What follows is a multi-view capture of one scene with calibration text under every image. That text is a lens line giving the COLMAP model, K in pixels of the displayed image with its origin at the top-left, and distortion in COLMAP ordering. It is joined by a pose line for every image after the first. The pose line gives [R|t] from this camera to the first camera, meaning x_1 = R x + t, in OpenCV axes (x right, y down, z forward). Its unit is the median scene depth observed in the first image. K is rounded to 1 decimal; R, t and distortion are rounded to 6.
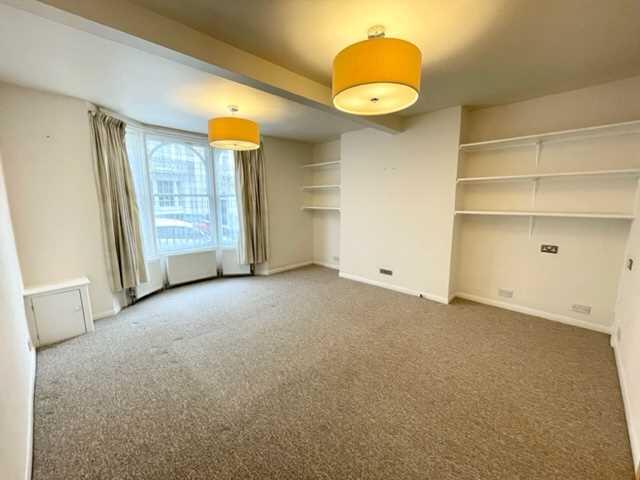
lens RADIAL K [[258.0, 0, 320.0], [0, 258.0, 240.0], [0, 0, 1]] dist [-0.001126, 0.000072]
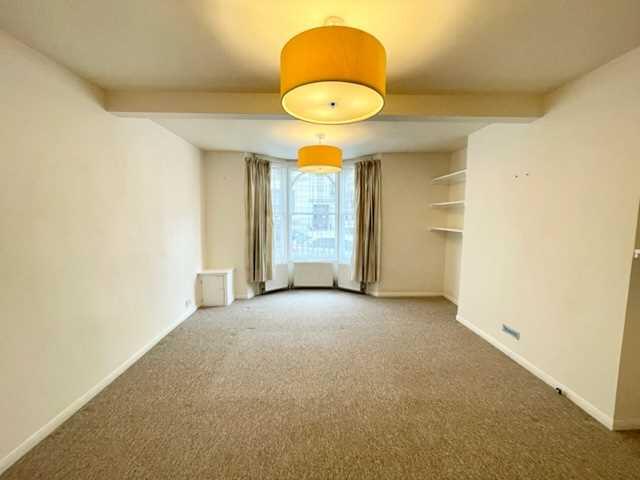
lens RADIAL K [[258.0, 0, 320.0], [0, 258.0, 240.0], [0, 0, 1]] dist [-0.001126, 0.000072]
pose [[0.724167, 0.075249, -0.685507, 0.367781], [-0.115593, 0.993210, -0.013085, -0.046632], [0.679868, 0.088716, 0.727948, 0.193489]]
